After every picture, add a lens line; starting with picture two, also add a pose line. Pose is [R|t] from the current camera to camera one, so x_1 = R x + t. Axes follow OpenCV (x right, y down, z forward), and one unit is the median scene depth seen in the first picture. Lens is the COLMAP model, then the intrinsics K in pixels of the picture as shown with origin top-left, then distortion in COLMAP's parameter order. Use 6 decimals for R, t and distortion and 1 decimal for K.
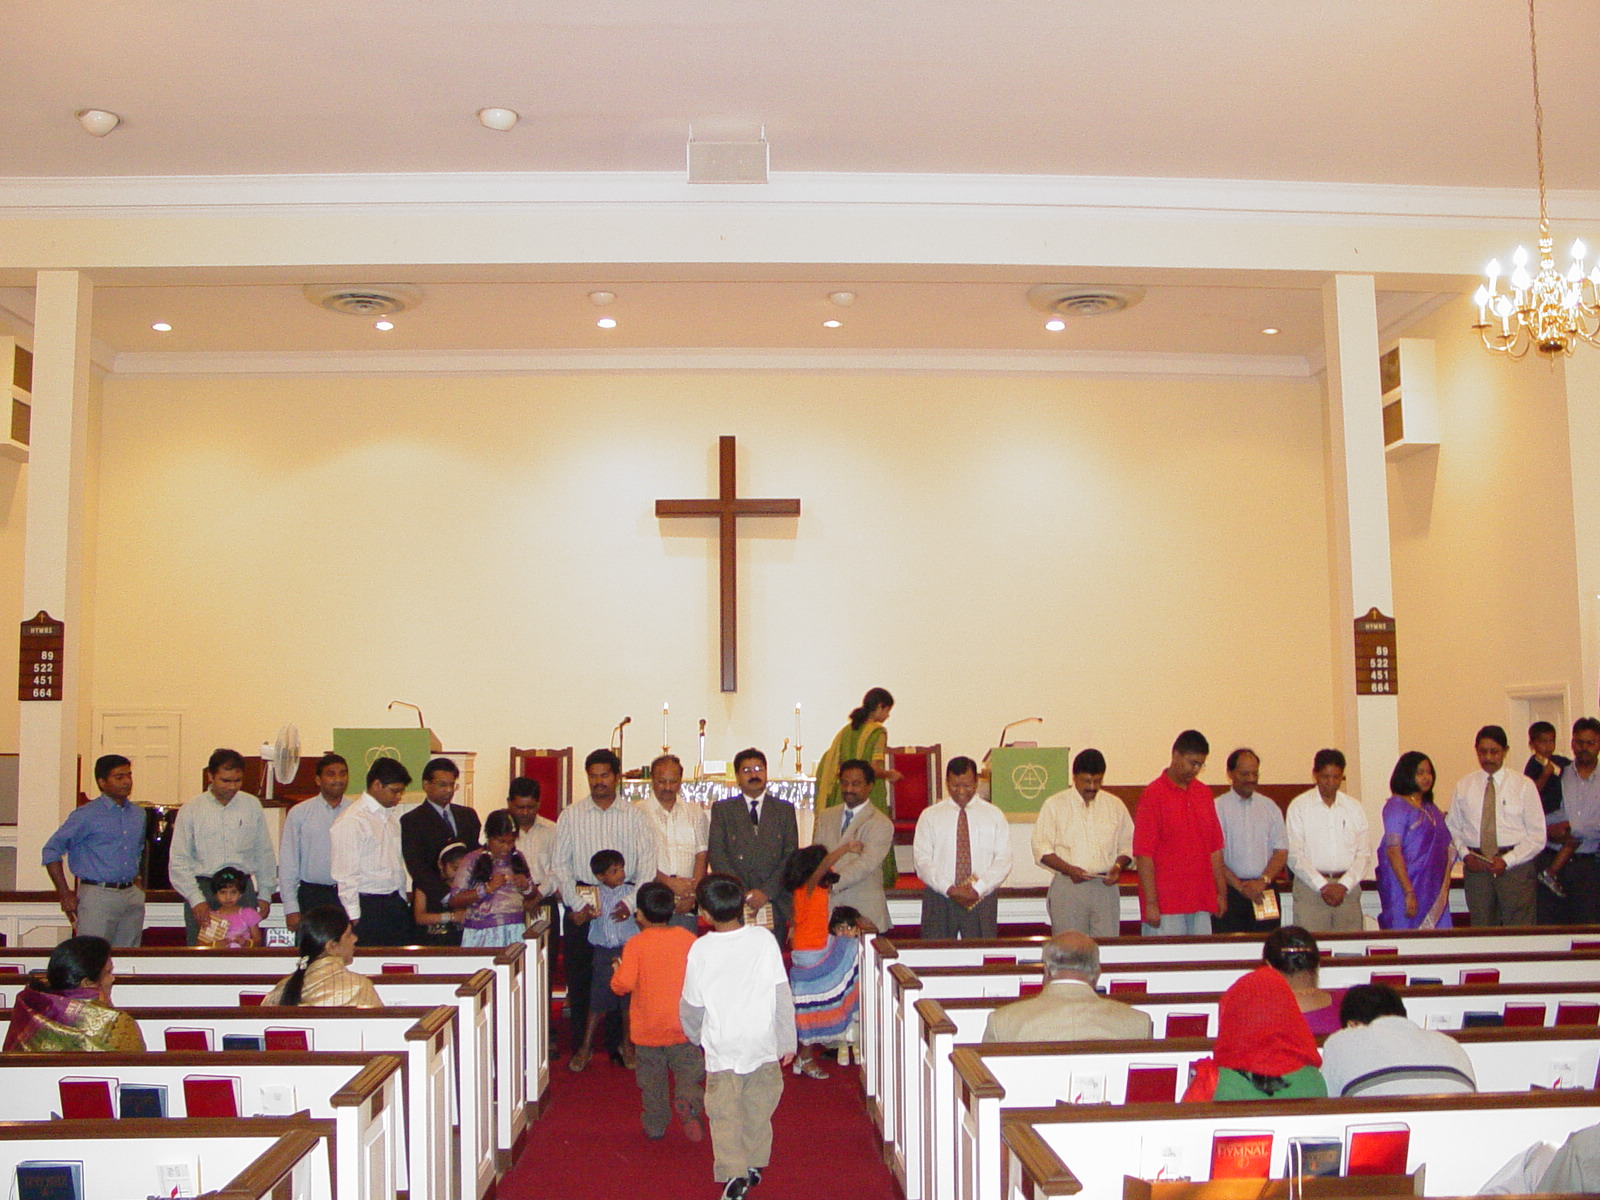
lens RADIAL K [[1655.9, 0, 792.3], [0, 1655.9, 598.7], [0, 0, 1]] dist [-0.109745, 0.000000]
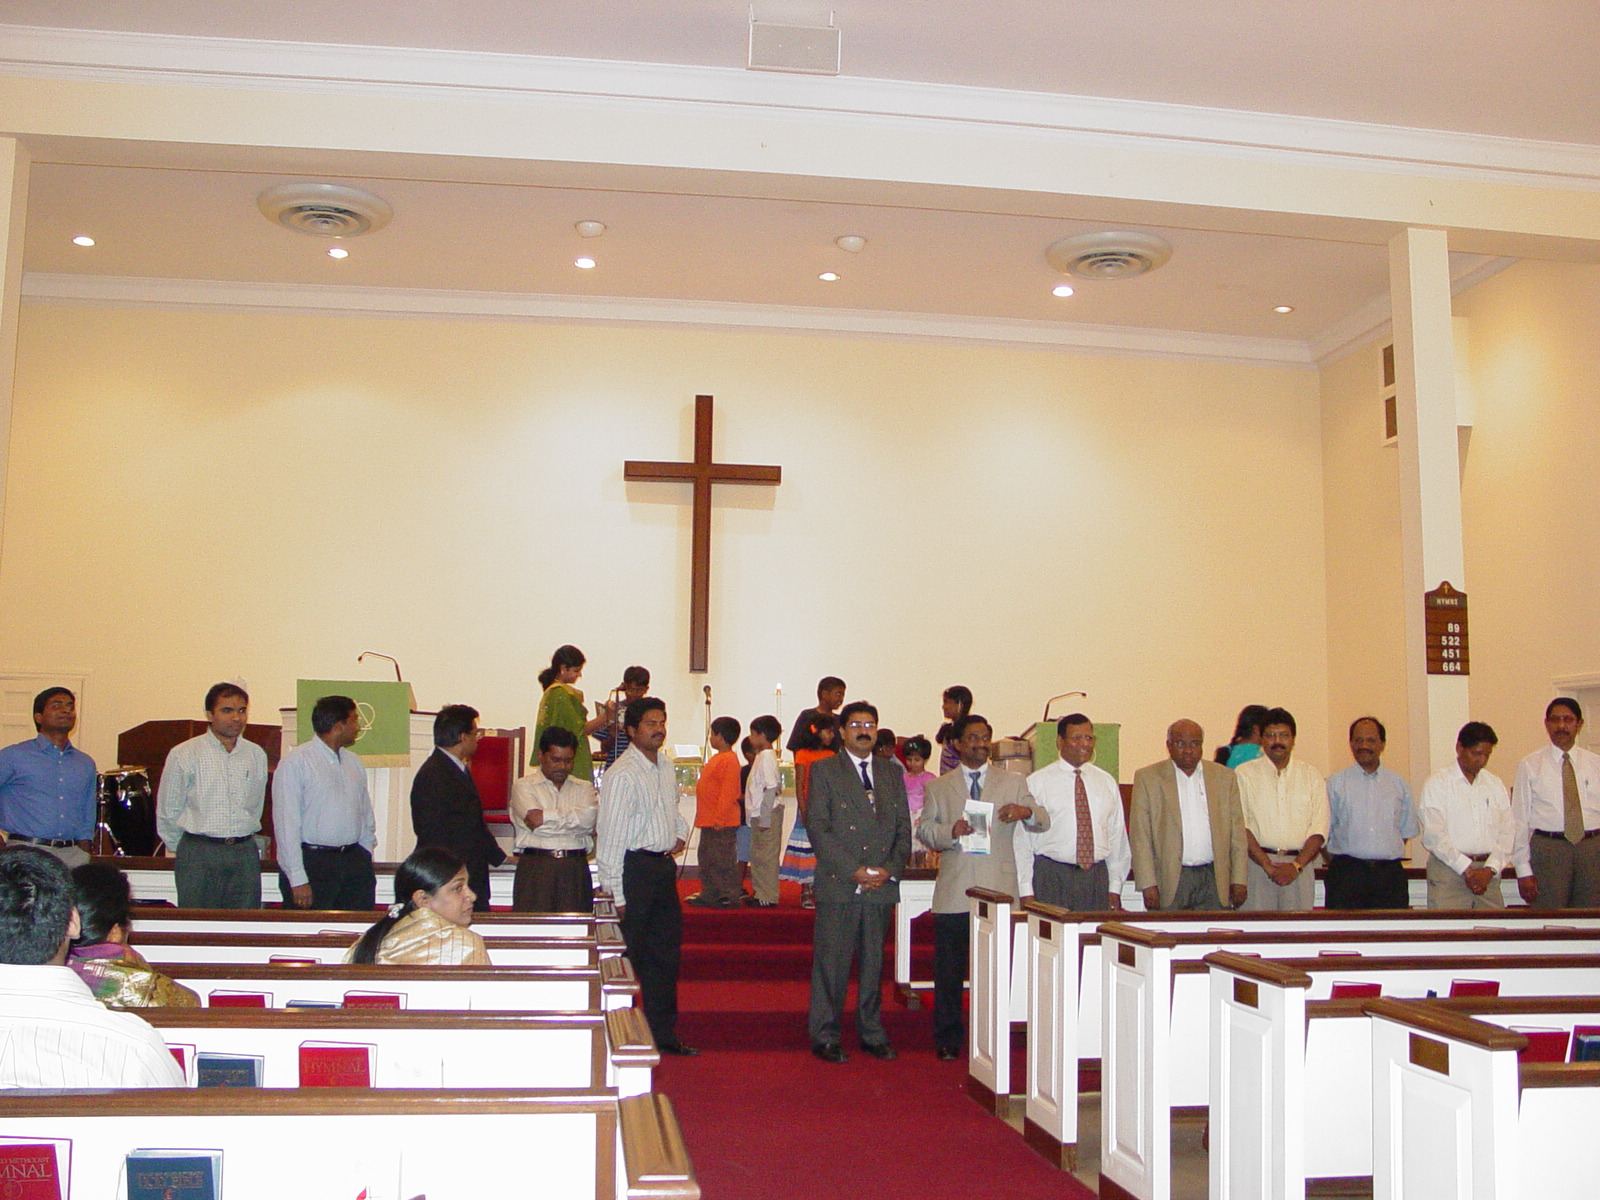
lens RADIAL K [[1655.9, 0, 792.5], [0, 1655.9, 570.4], [0, 0, 1]] dist [-0.109745, 0.000000]
pose [[0.995014, 0.035012, 0.093385, -0.101898], [-0.031433, 0.998724, -0.039526, 0.047736], [-0.094650, 0.036394, 0.994845, 0.111347]]
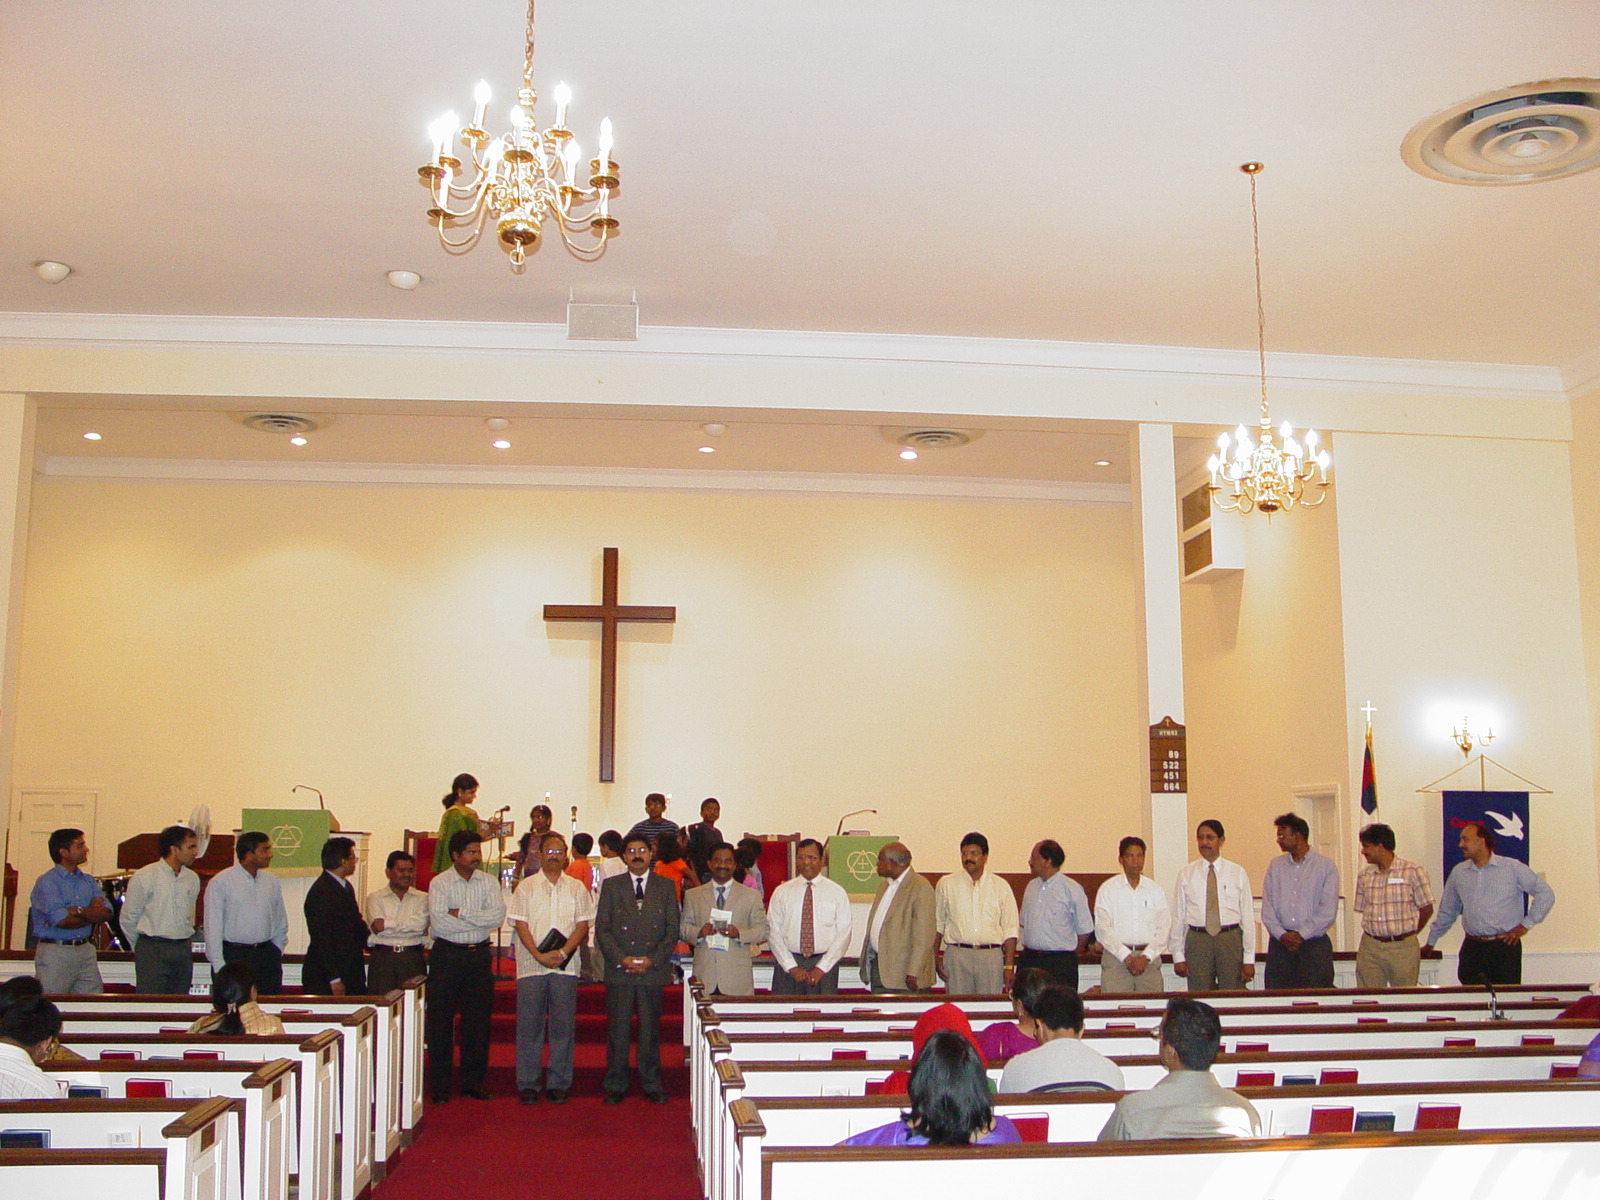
lens RADIAL K [[1655.9, 0, 800.7], [0, 1655.9, 595.2], [0, 0, 1]] dist [-0.109745, 0.000000]
pose [[0.998101, 0.020458, 0.058107, 0.032239], [-0.017104, 0.998191, -0.057640, -0.008344], [-0.059181, 0.056536, 0.996645, -0.136209]]
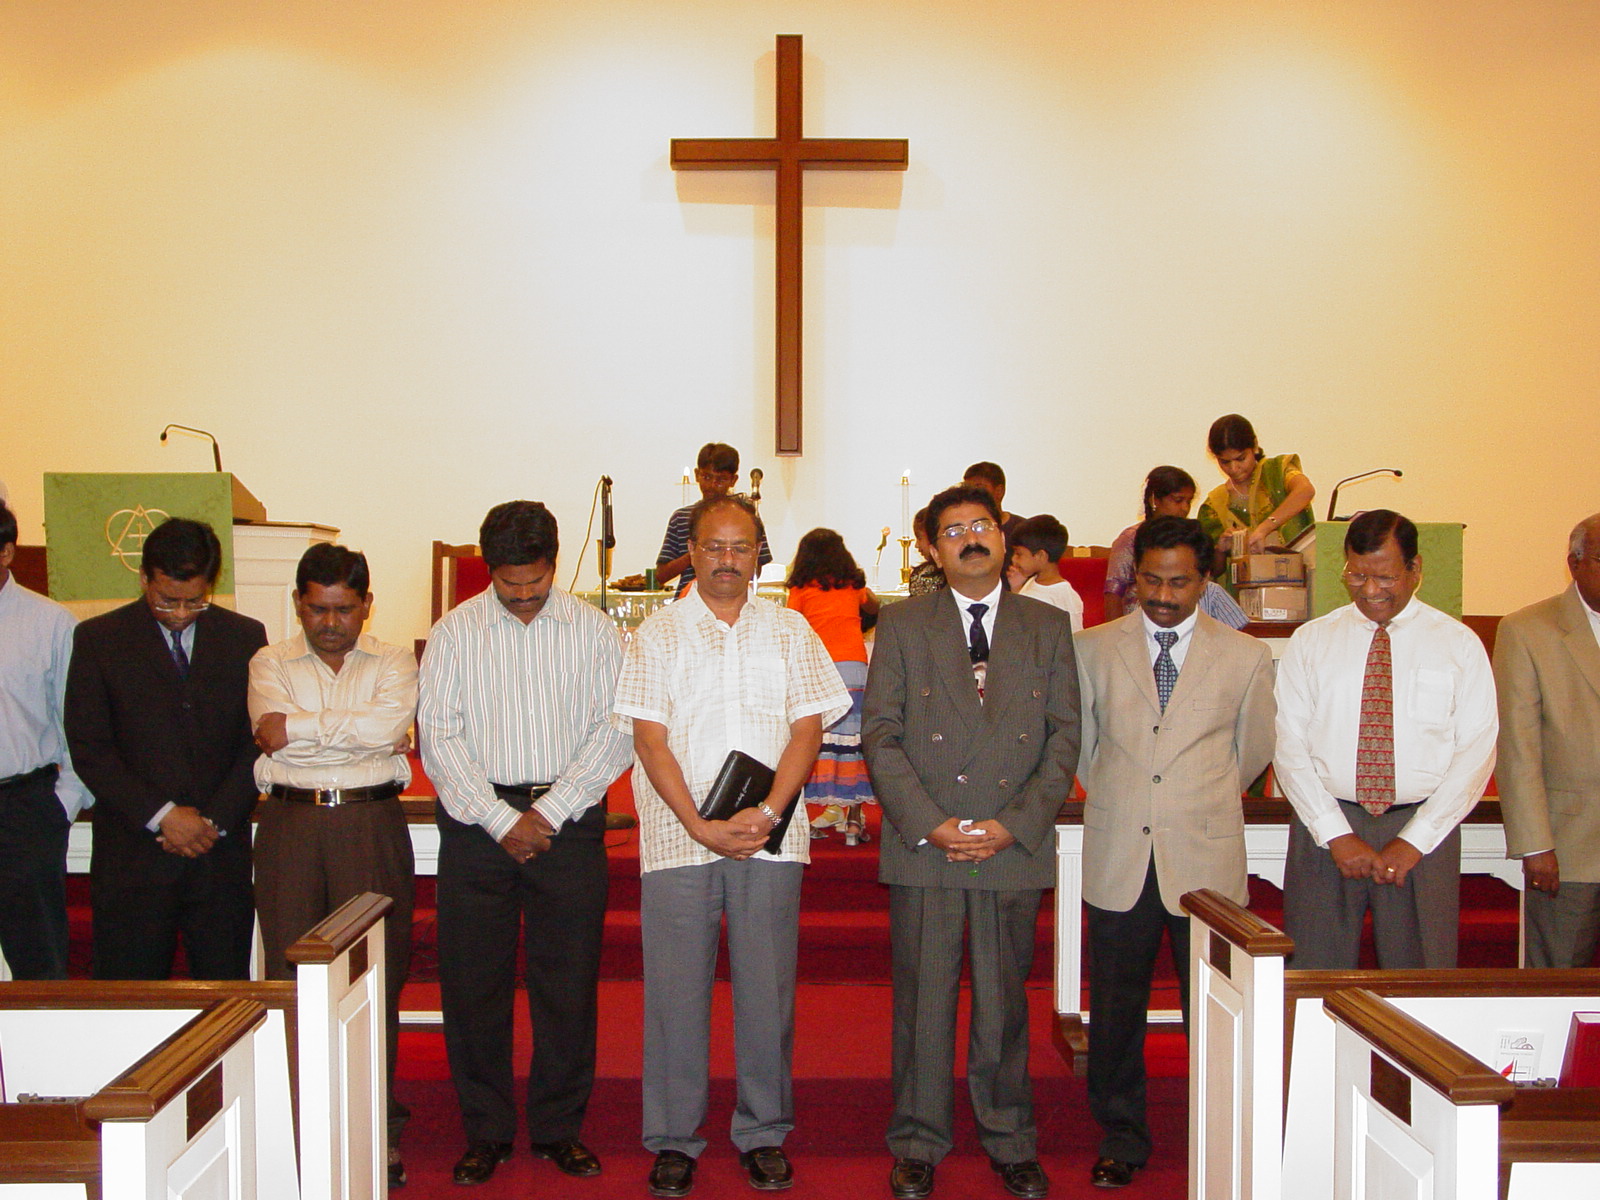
lens RADIAL K [[1856.8, 0, 791.5], [0, 1856.8, 584.8], [0, 0, 1]] dist [-0.047850, 0.000000]
pose [[0.999794, 0.011865, -0.016495, -0.034760], [-0.010404, 0.996237, 0.086039, 0.062133], [0.017454, -0.085850, 0.996155, 0.424463]]
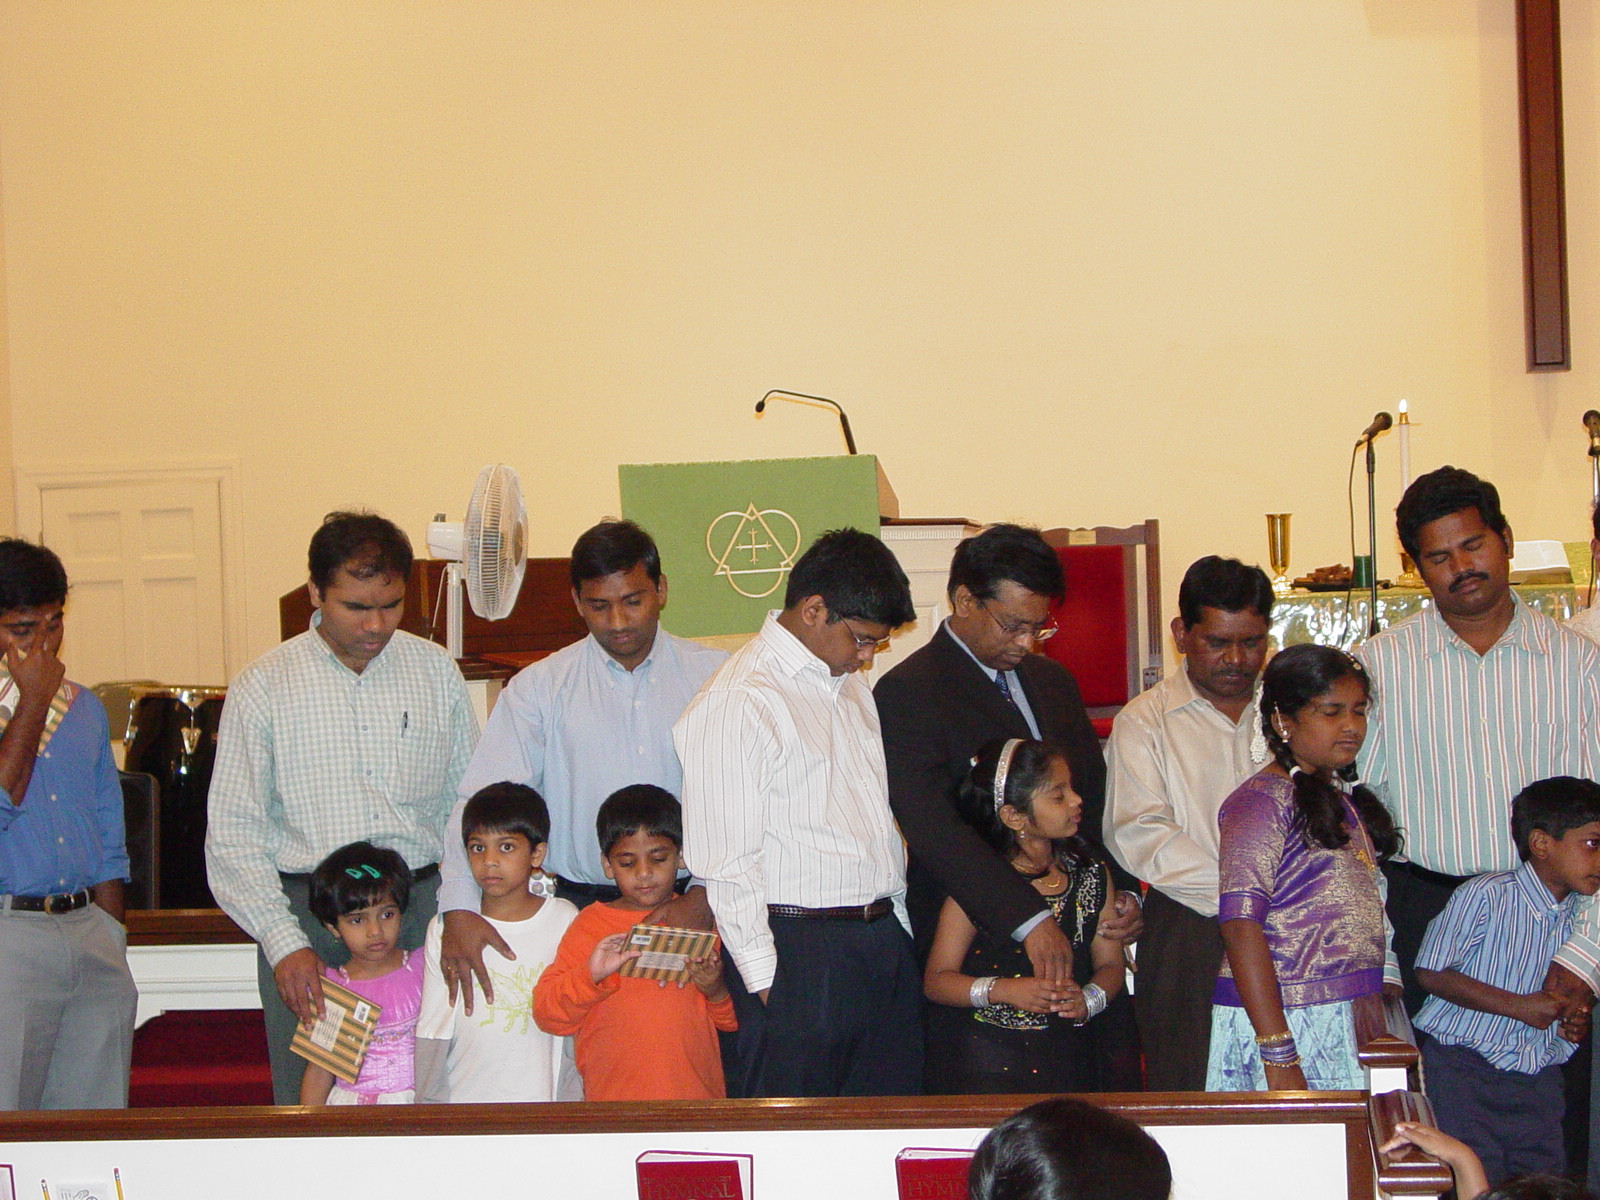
lens RADIAL K [[3204.5, 0, 793.7], [0, 3204.5, 614.5], [0, 0, 1]] dist [0.066610, 0.000000]
pose [[0.983105, -0.025443, -0.181268, -0.107401], [0.043877, 0.994177, 0.098419, 0.042466], [0.177709, -0.104709, 0.978497, 0.282345]]
